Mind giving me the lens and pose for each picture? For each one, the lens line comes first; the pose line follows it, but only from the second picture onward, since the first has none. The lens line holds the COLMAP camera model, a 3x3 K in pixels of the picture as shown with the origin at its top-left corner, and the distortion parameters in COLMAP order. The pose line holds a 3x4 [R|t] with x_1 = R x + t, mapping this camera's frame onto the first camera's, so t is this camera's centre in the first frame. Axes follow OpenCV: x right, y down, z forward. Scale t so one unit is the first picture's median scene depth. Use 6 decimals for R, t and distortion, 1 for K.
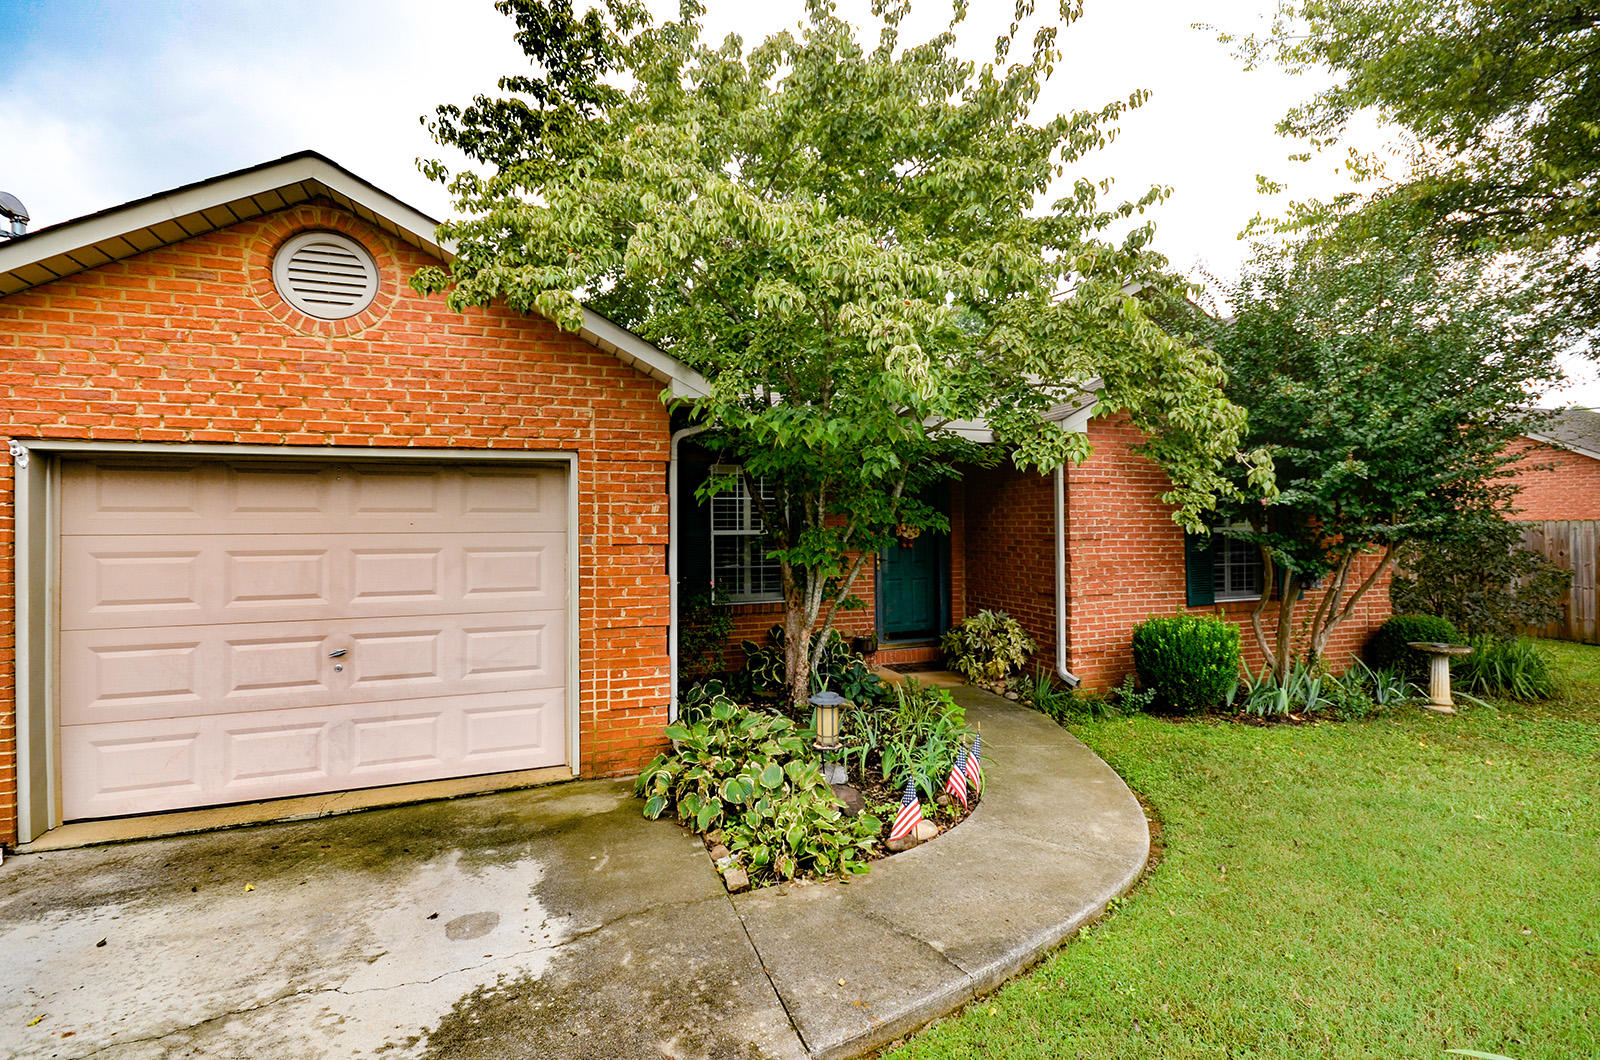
lens RADIAL K [[743.2, 0, 800.0], [0, 743.2, 530.0], [0, 0, 1]] dist [0.001929, -0.004953]
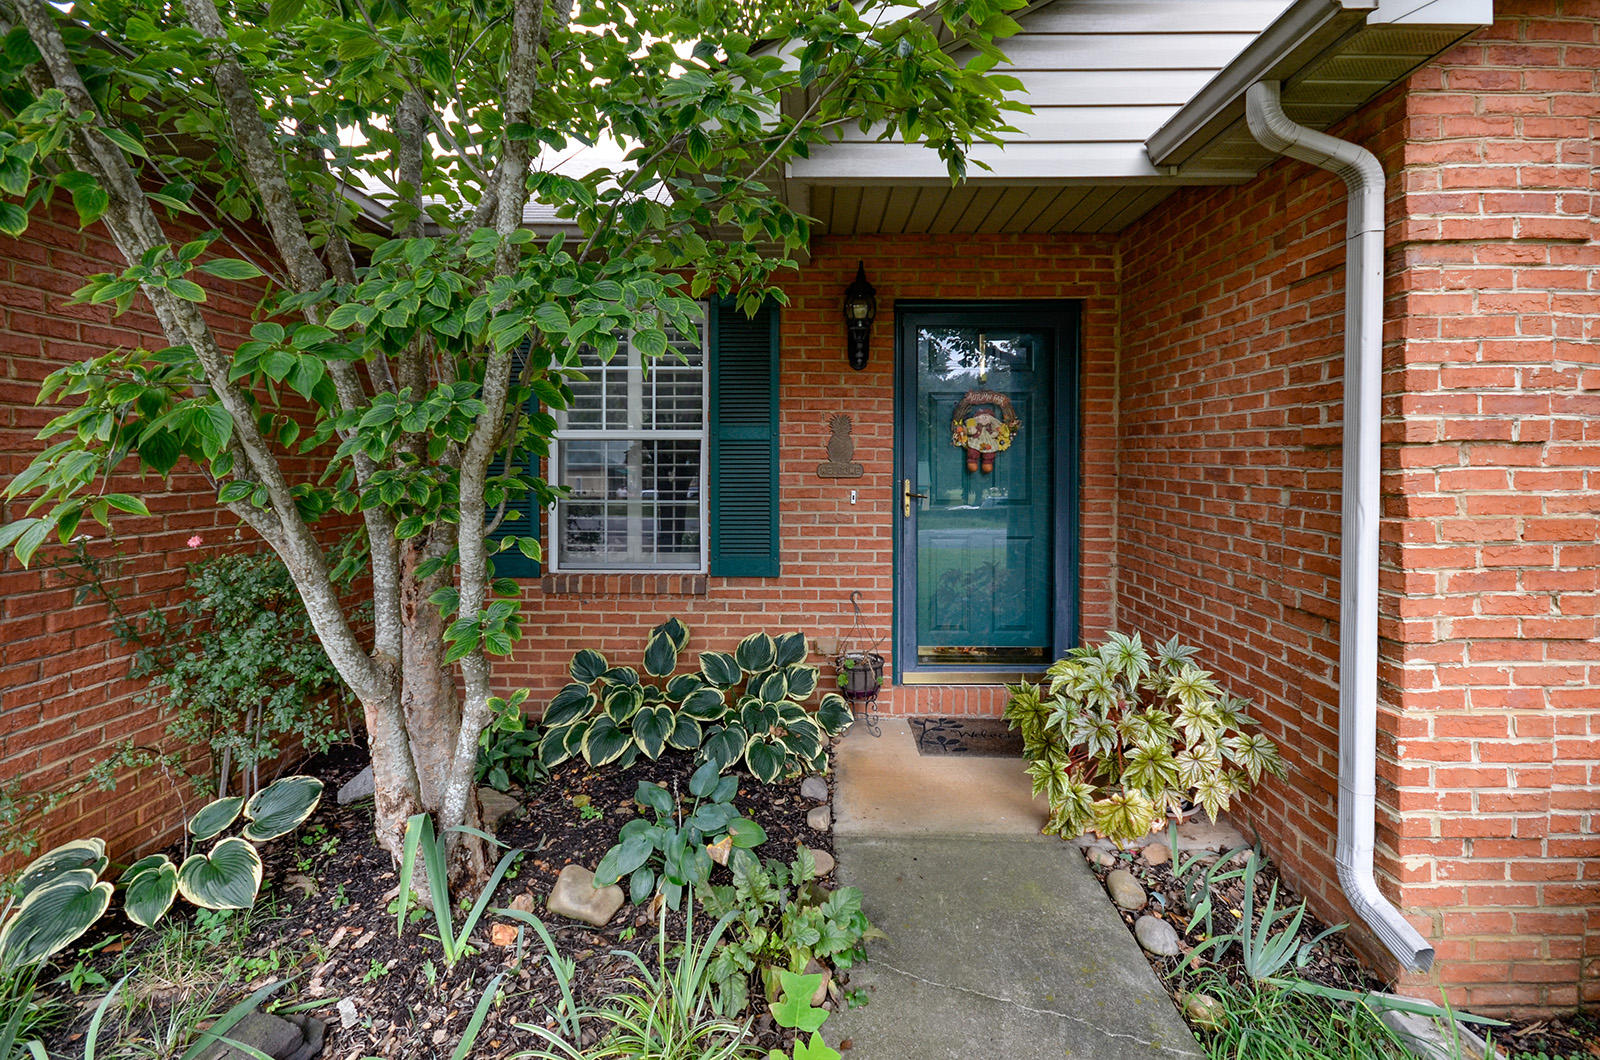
lens RADIAL K [[705.0, 0, 803.7], [0, 705.0, 478.9], [0, 0, 1]] dist [0.001426, -0.000112]
pose [[0.933736, 0.020693, -0.357364, 0.243821], [-0.013844, 0.999668, 0.021712, 0.024824], [0.357694, -0.015326, 0.933713, 0.661337]]
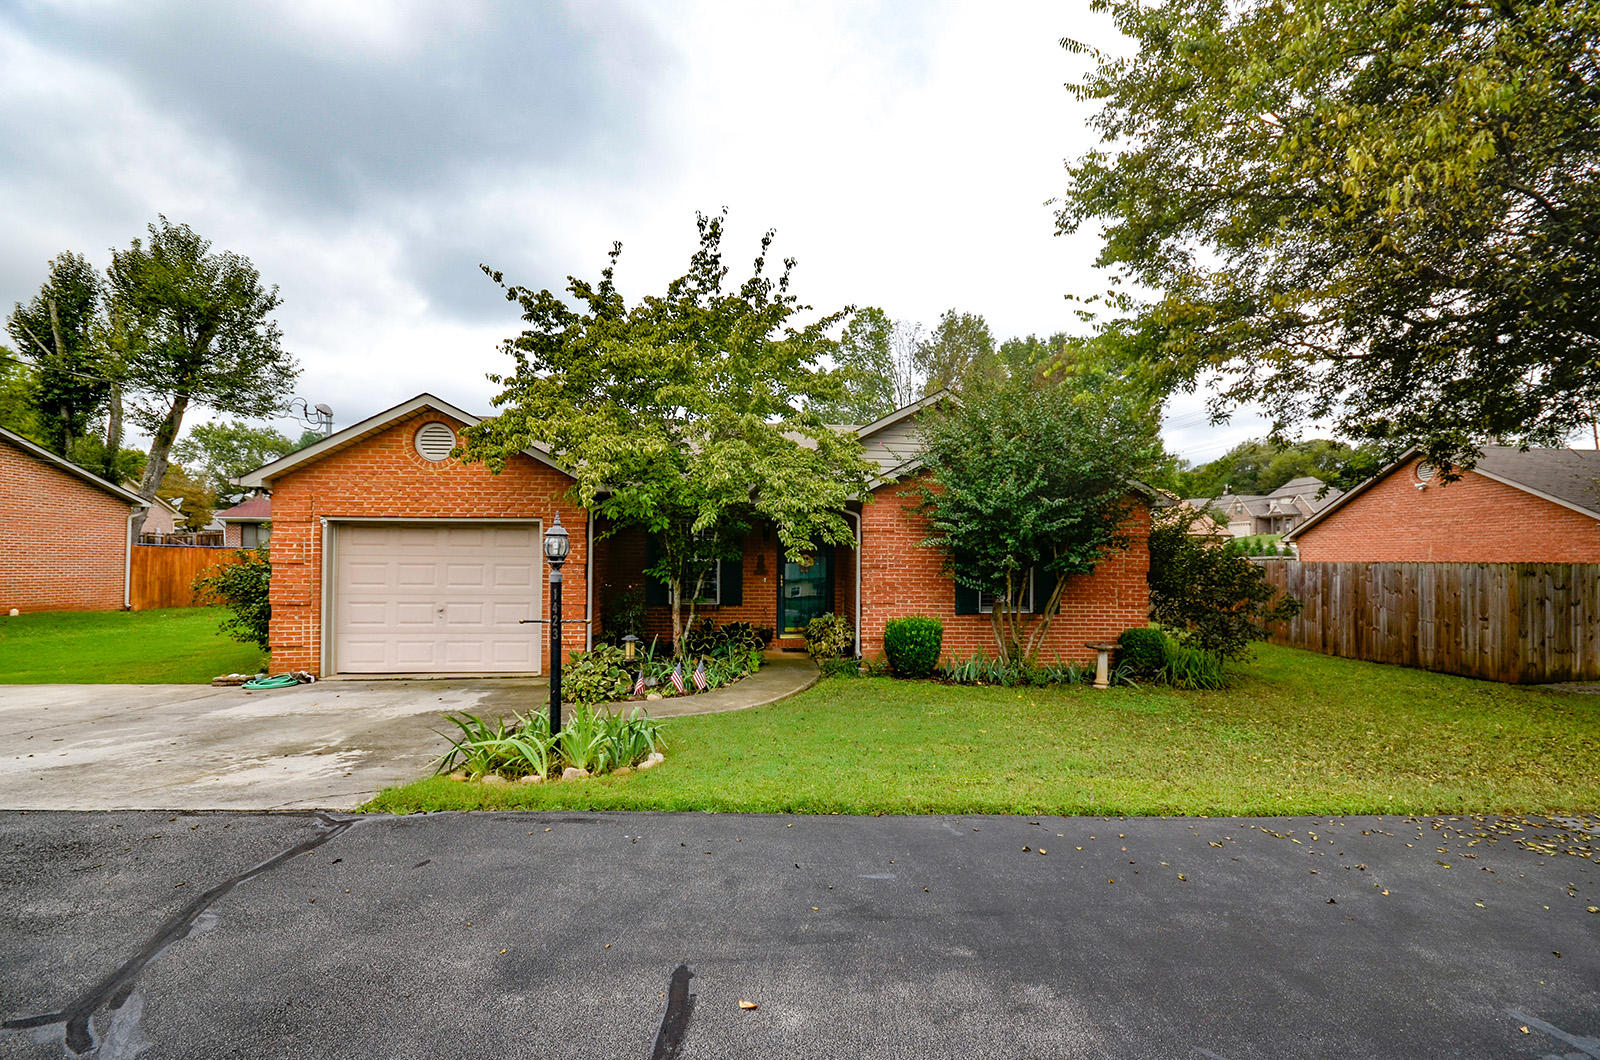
lens RADIAL K [[716.6, 0, 792.4], [0, 716.6, 559.5], [0, 0, 1]] dist [-0.000364, -0.000172]
pose [[0.961152, 0.014648, -0.275632, 0.638264], [-0.016238, 0.999862, -0.003484, 0.003710], [0.275543, 0.007825, 0.961257, -0.501356]]
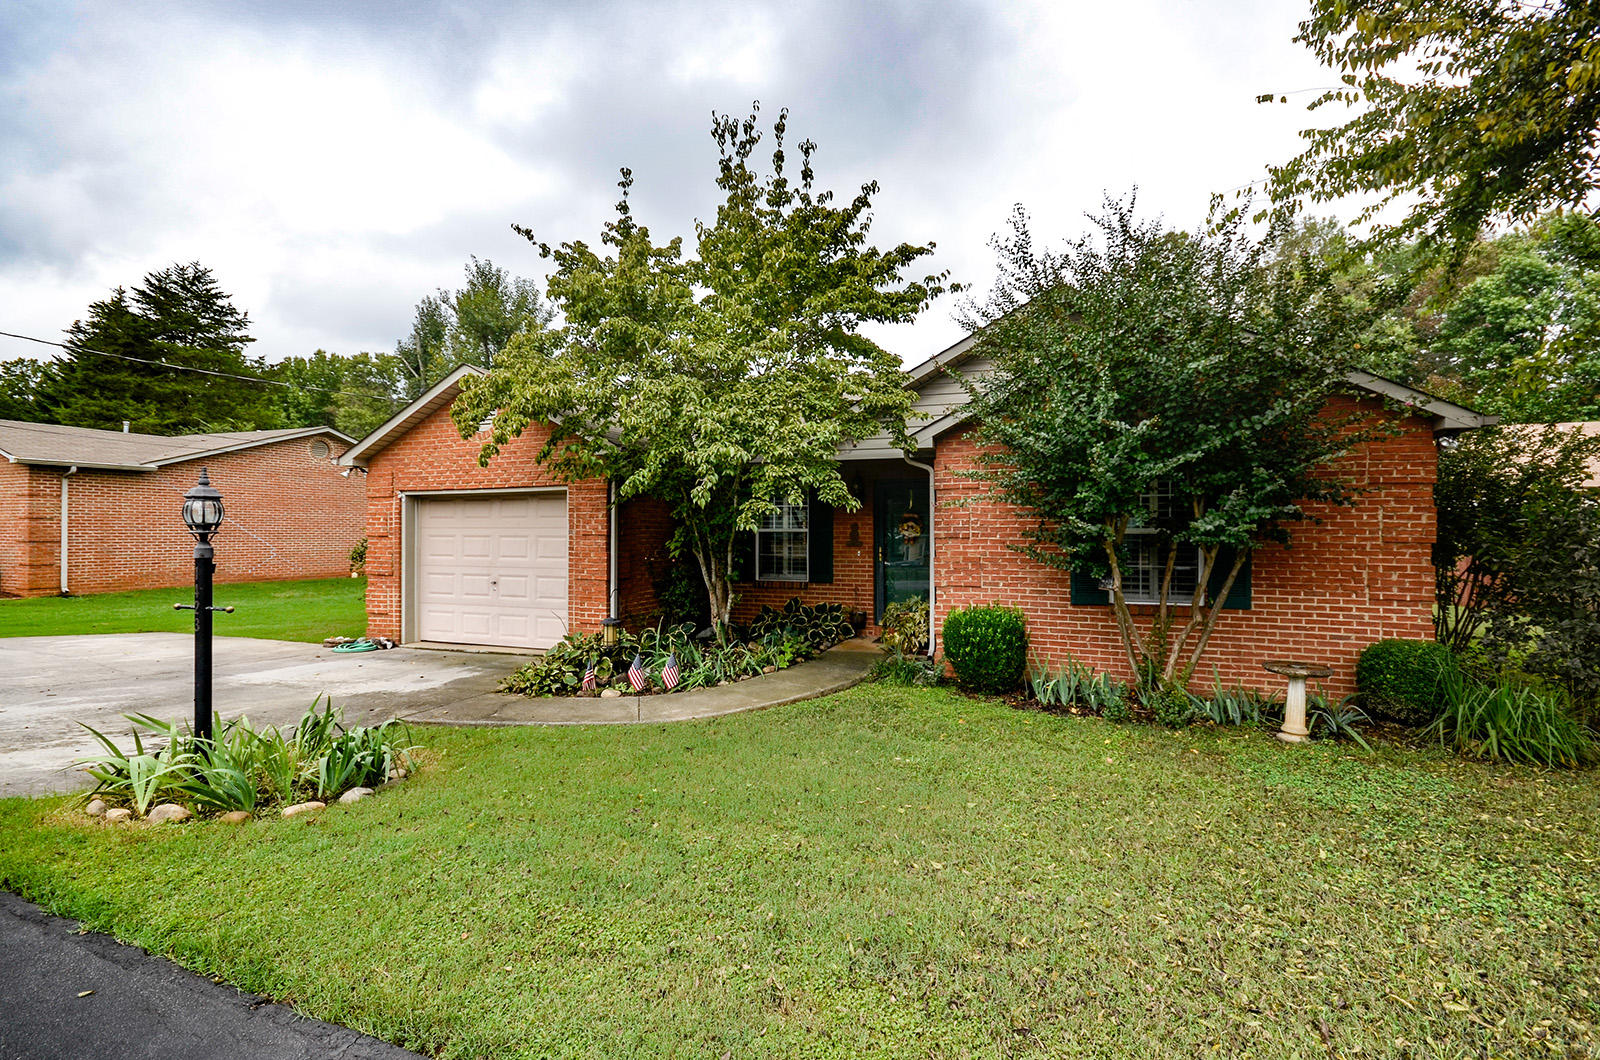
lens RADIAL K [[700.6, 0, 800.0], [0, 700.6, 530.0], [0, 0, 1]] dist [0.002325, 0.000024]
pose [[0.756955, 0.006099, -0.653438, 0.926154], [-0.007747, 0.999970, 0.000360, 0.002114], [0.653421, 0.004790, 0.756980, 0.016087]]
